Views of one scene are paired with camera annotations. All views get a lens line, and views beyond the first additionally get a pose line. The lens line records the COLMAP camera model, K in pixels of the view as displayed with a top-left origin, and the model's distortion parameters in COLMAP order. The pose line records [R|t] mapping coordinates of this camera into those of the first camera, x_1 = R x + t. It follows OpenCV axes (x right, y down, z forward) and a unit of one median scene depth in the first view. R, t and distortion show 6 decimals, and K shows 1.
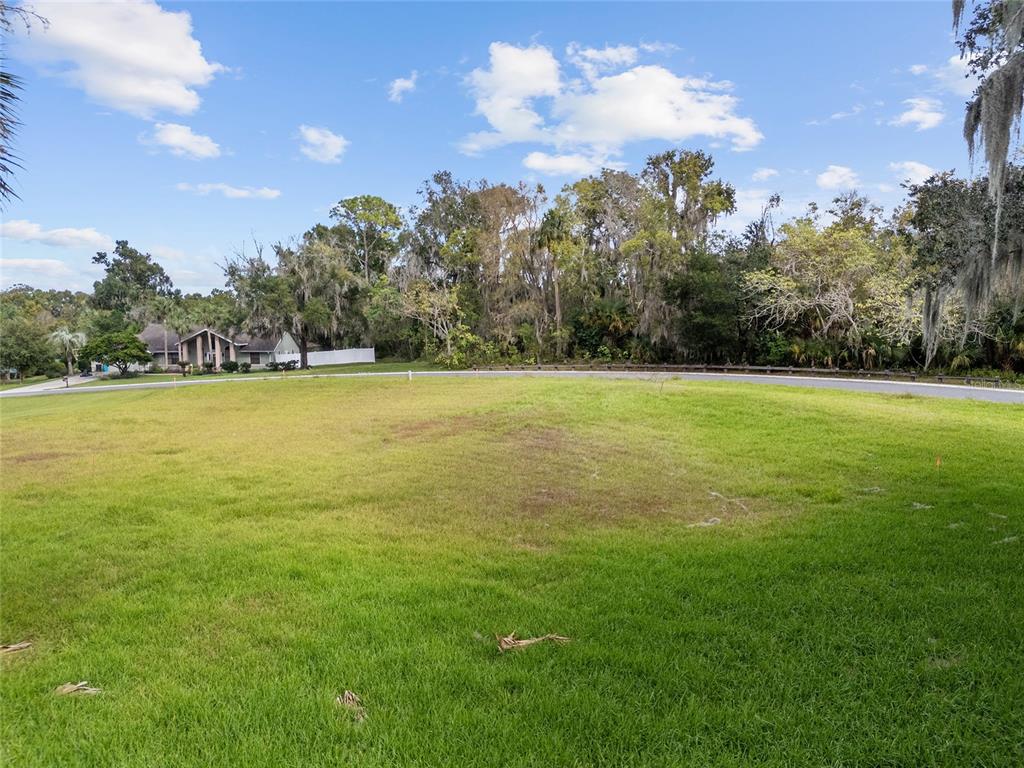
lens RADIAL K [[757.6, 0, 512.0], [0, 757.6, 384.0], [0, 0, 1]] dist [0.076979, -0.079584]
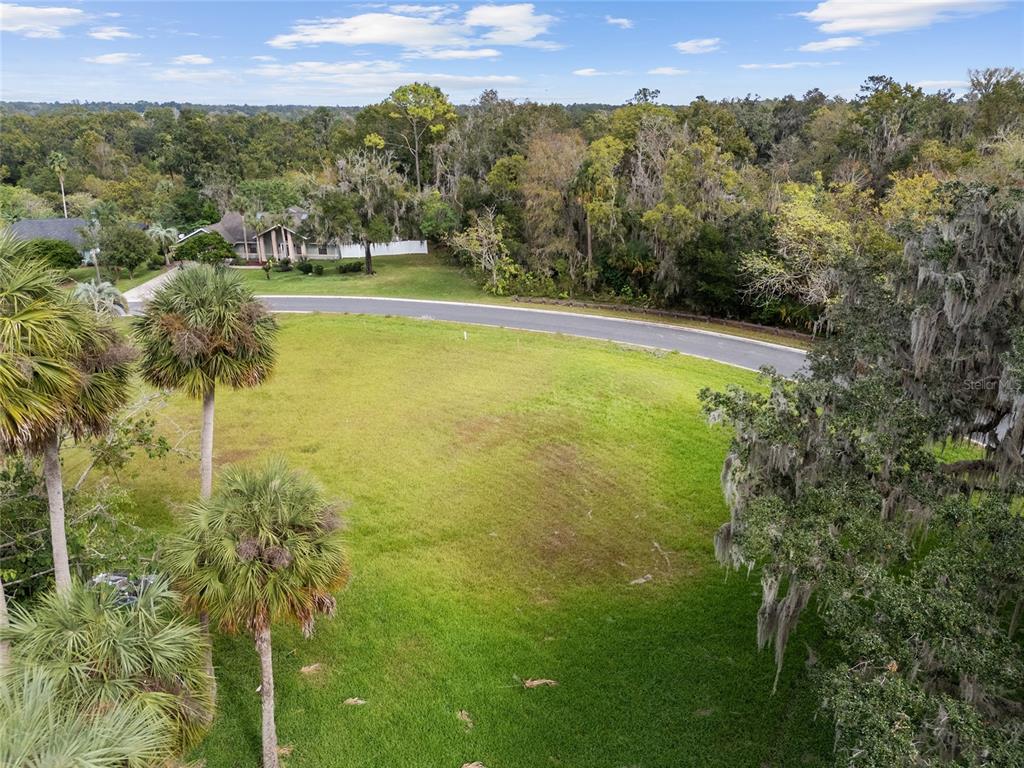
lens RADIAL K [[757.6, 0, 512.0], [0, 757.6, 384.0], [0, 0, 1]] dist [0.076979, -0.079584]
pose [[0.998384, 0.024246, -0.051396, 0.007527], [-0.010116, 0.965794, 0.259114, -0.204105], [0.055921, -0.258175, 0.964478, -0.180095]]
